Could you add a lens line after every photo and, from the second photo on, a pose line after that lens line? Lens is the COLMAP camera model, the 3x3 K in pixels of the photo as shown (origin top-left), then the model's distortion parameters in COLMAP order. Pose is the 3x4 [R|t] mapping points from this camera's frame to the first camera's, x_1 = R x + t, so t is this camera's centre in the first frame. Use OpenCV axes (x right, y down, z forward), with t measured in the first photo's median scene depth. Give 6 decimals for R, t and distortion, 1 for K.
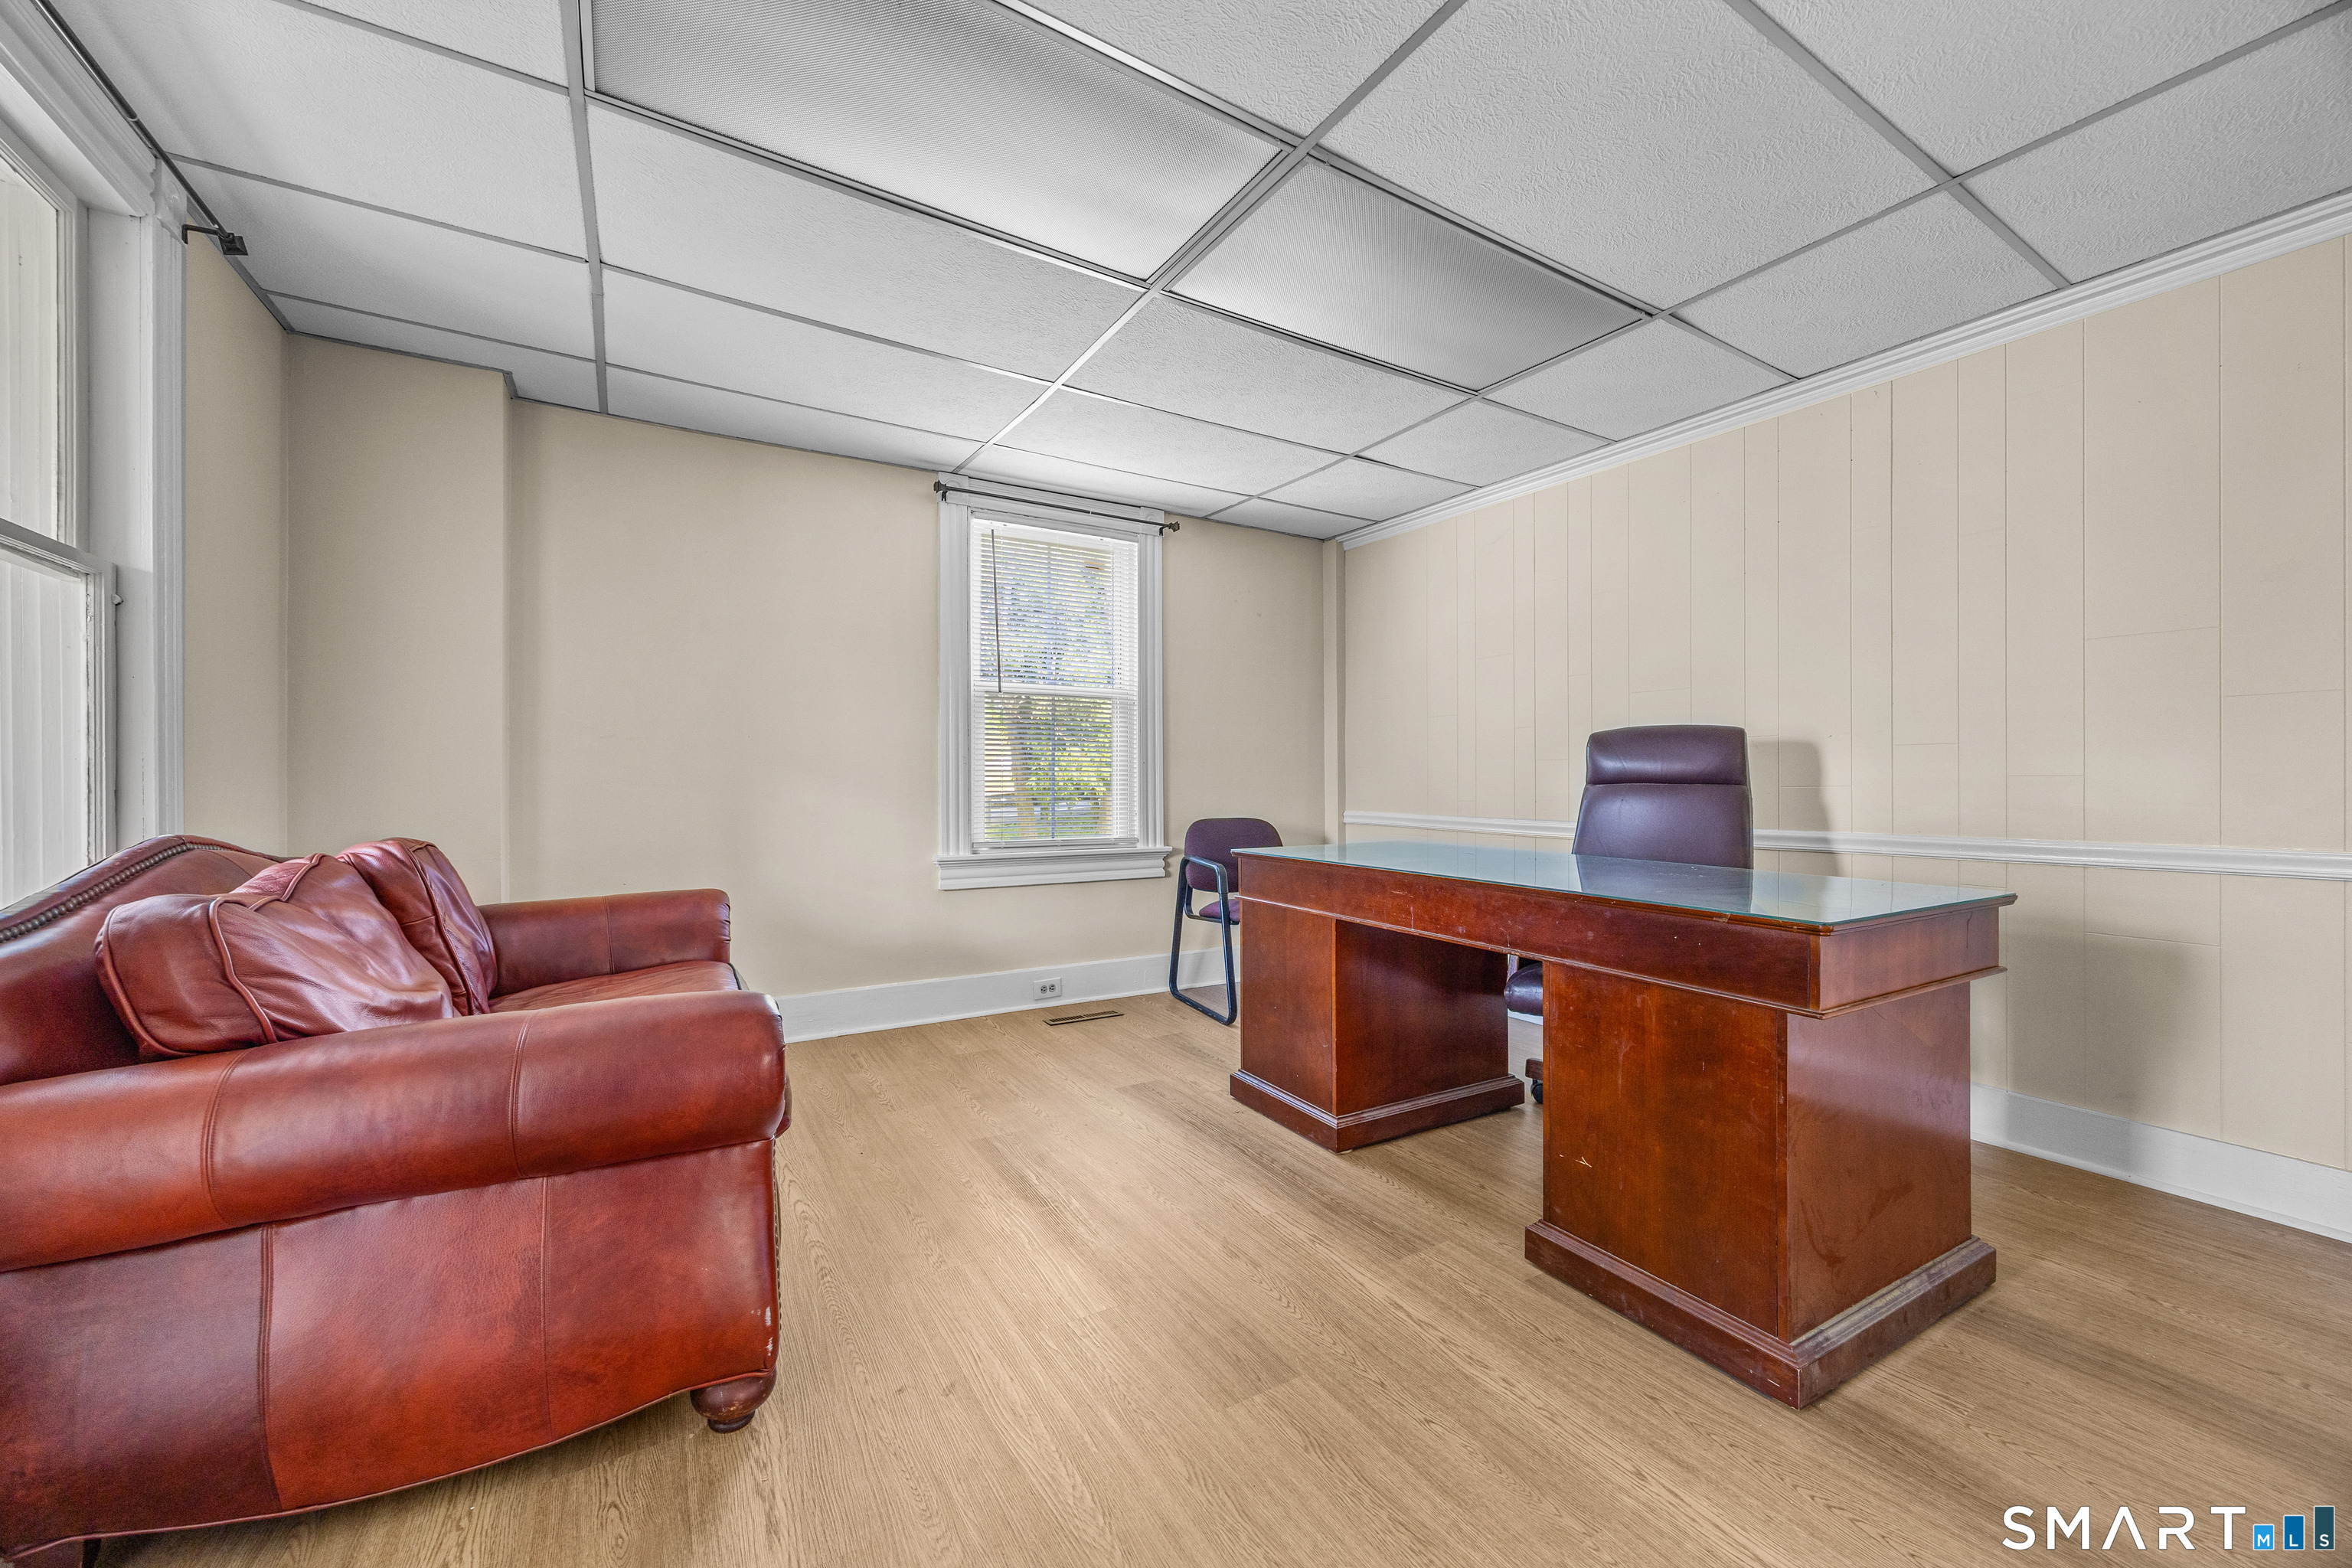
lens RADIAL K [[905.0, 0, 1196.7], [0, 905.0, 778.8], [0, 0, 1]] dist [-0.001865, 0.000140]
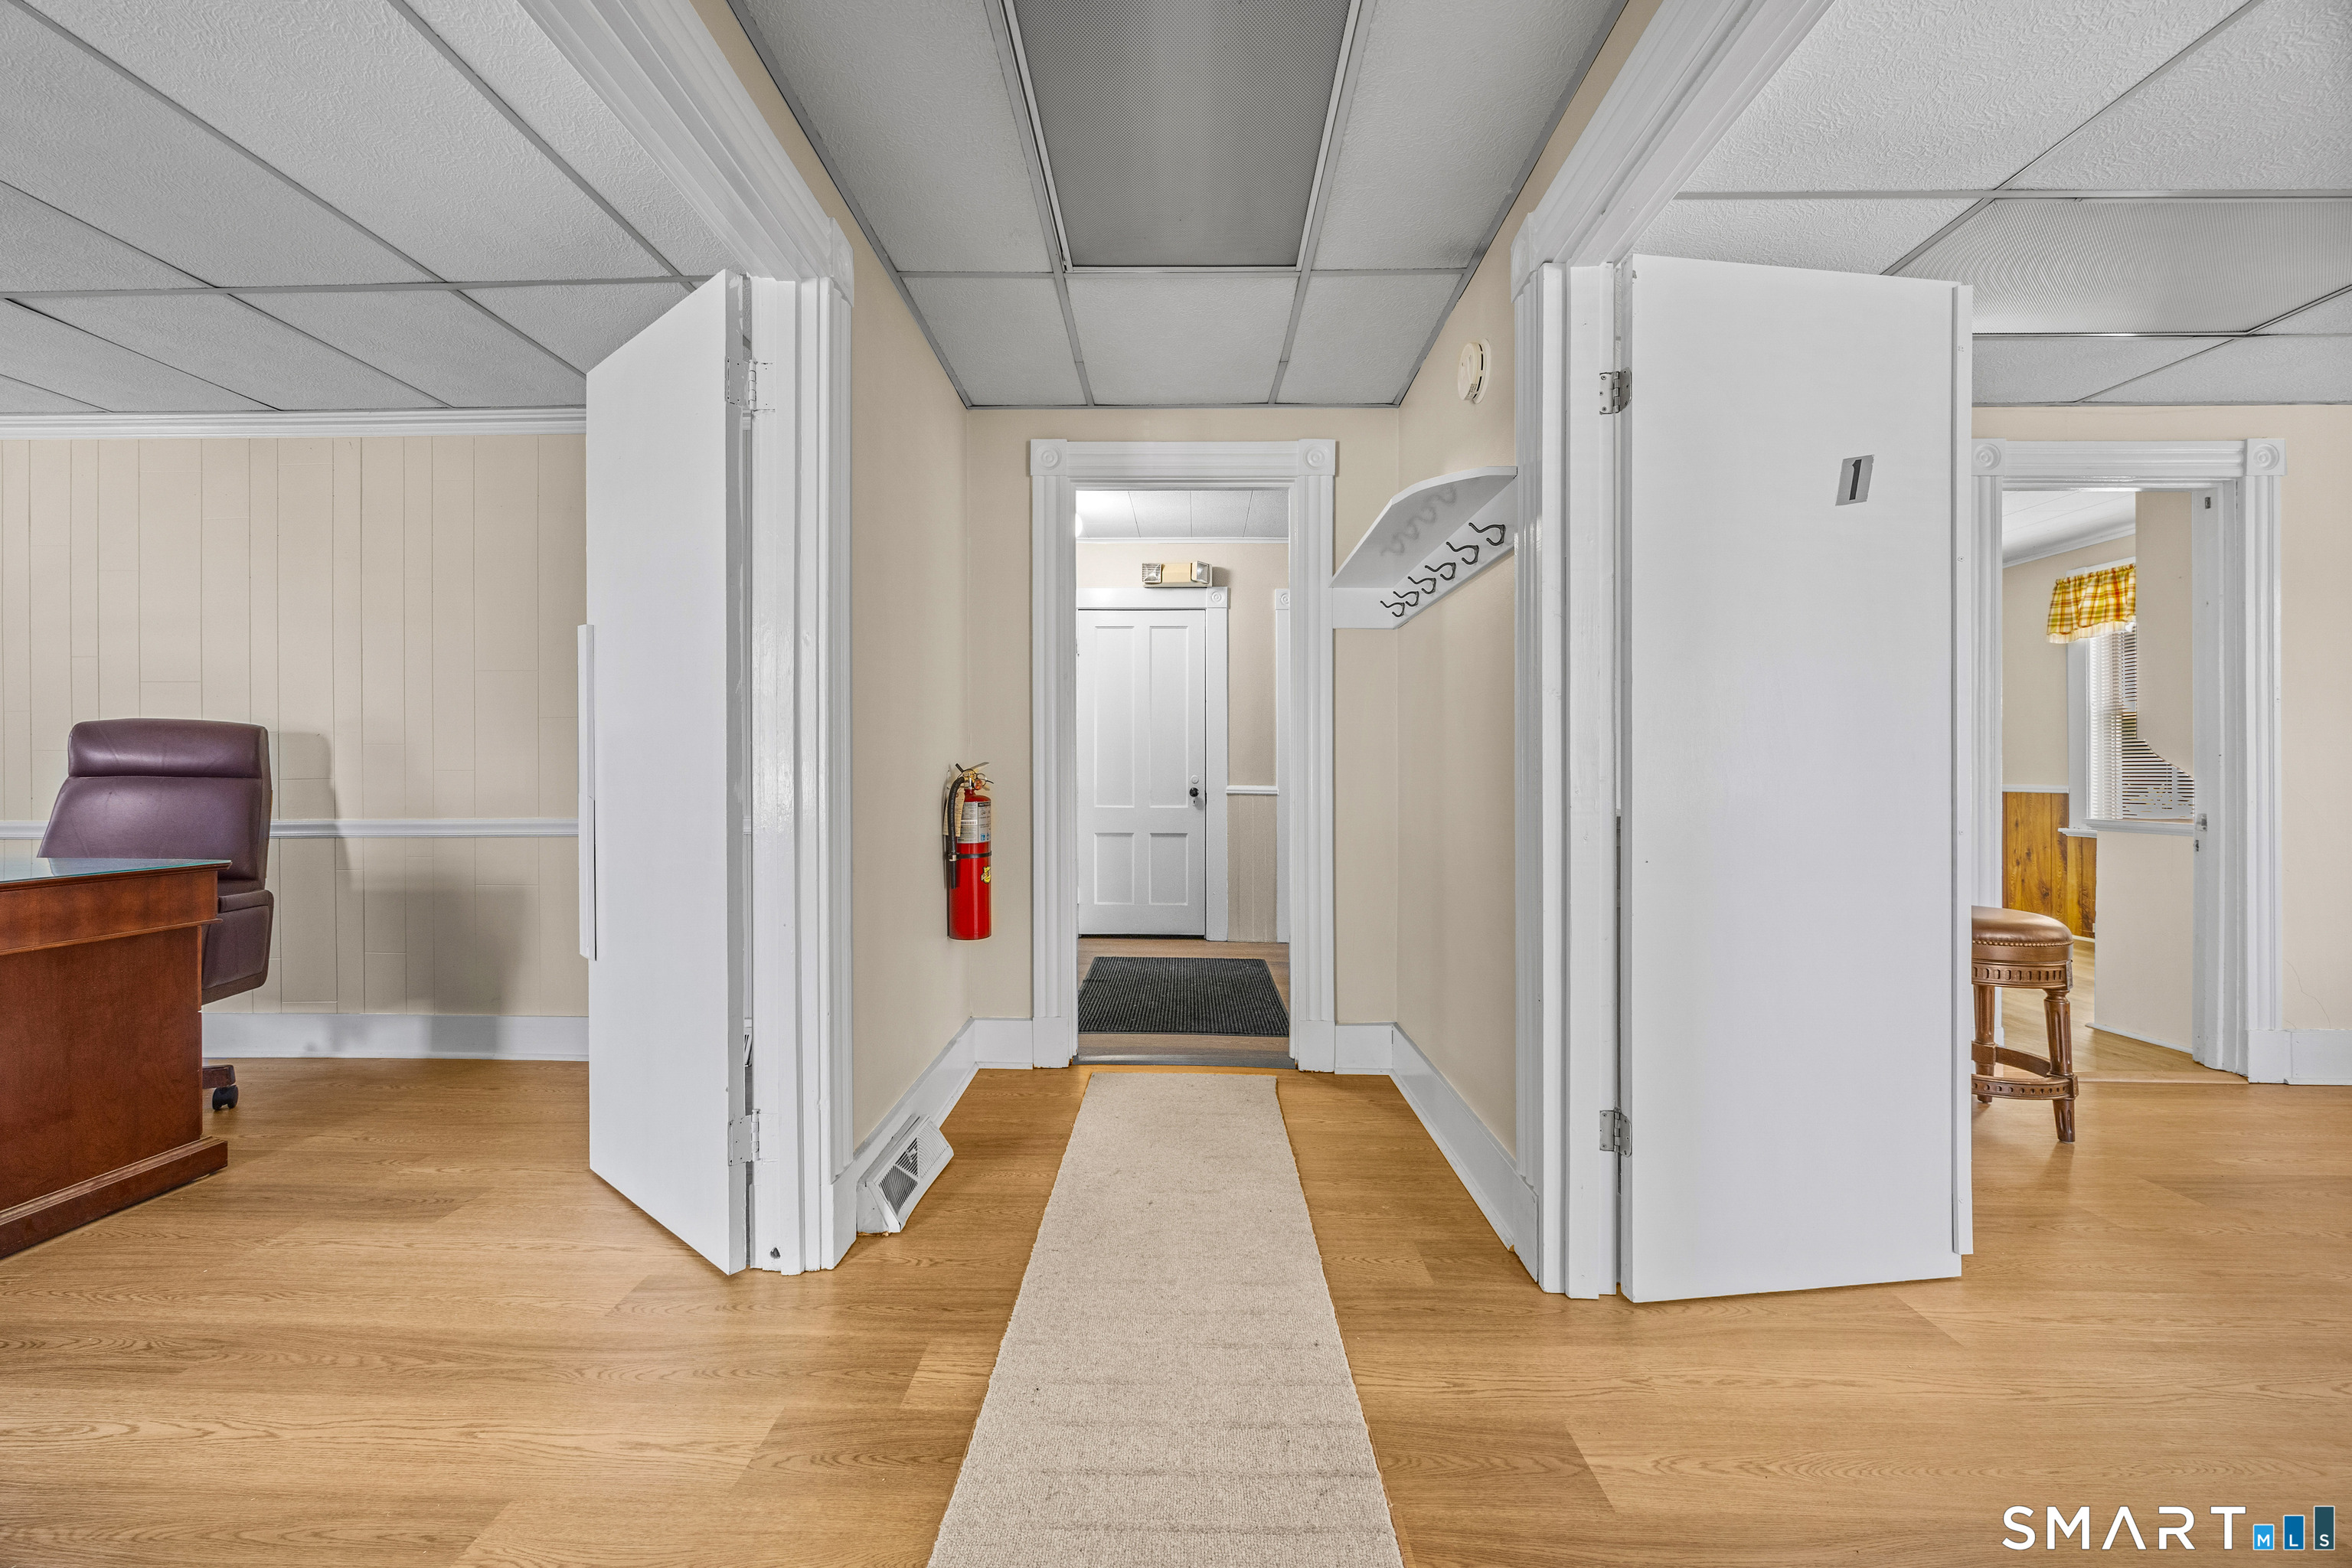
lens RADIAL K [[905.0, 0, 1164.5], [0, 905.0, 786.2], [0, 0, 1]] dist [-0.001865, 0.000140]
pose [[0.554815, -0.015583, 0.831828, 0.310707], [-0.007802, 0.999683, 0.023931, -0.016477], [-0.831937, -0.019768, 0.554518, -0.458427]]
